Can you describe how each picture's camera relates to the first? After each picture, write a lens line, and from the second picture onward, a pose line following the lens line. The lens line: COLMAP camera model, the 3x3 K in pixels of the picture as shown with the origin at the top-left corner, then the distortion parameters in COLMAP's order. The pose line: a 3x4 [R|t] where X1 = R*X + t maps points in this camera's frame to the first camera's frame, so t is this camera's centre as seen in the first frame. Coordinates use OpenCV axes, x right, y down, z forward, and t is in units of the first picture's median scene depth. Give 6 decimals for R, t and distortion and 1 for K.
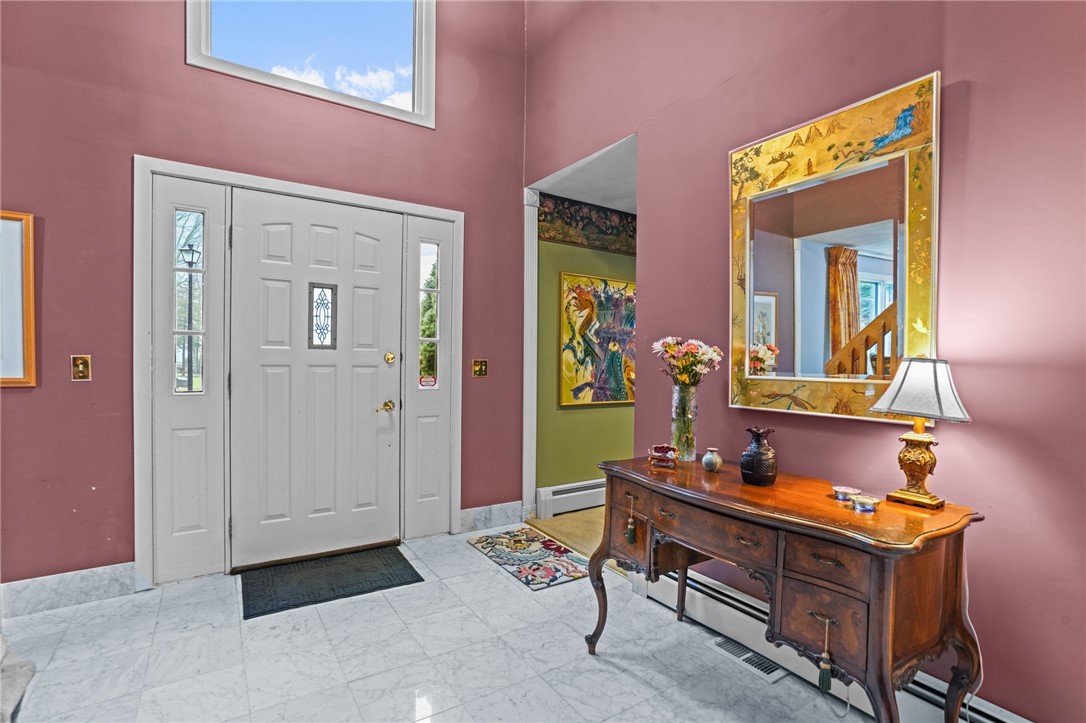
lens RADIAL K [[522.1, 0, 542.3], [0, 522.1, 364.8], [0, 0, 1]] dist [-0.018698, 0.006167]
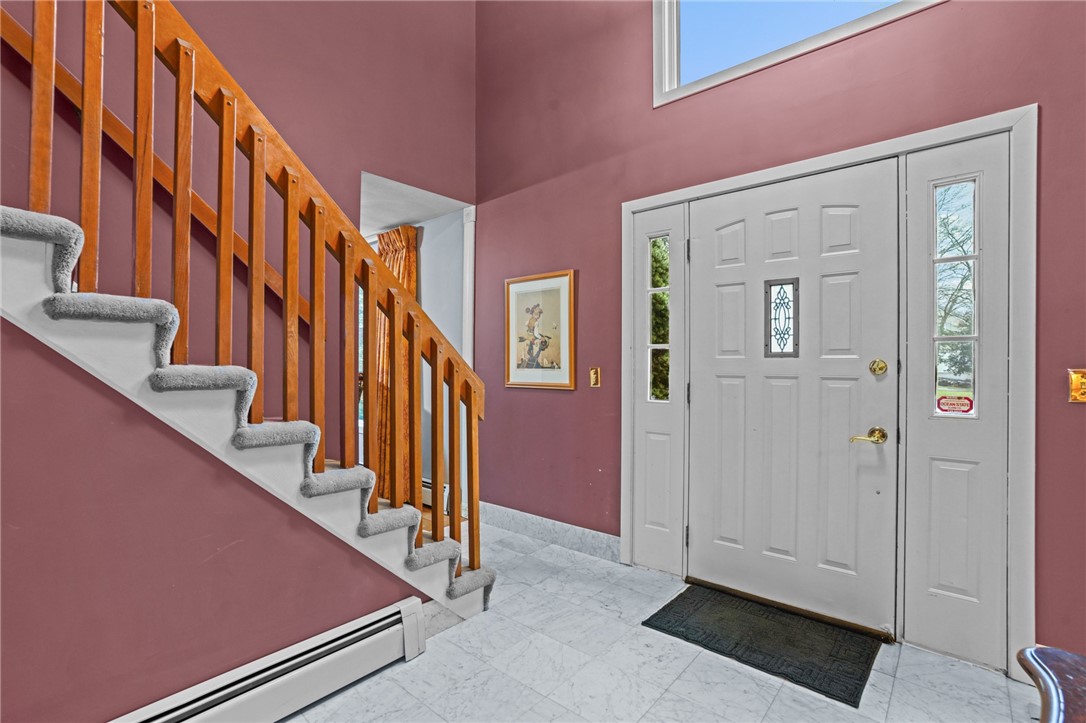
lens RADIAL K [[522.1, 0, 541.5], [0, 522.1, 362.7], [0, 0, 1]] dist [-0.018698, 0.006167]
pose [[0.246941, -0.017964, -0.968864, 0.295639], [-0.008473, 0.999750, -0.020696, -0.001238], [0.968994, 0.013320, 0.246727, 0.425635]]
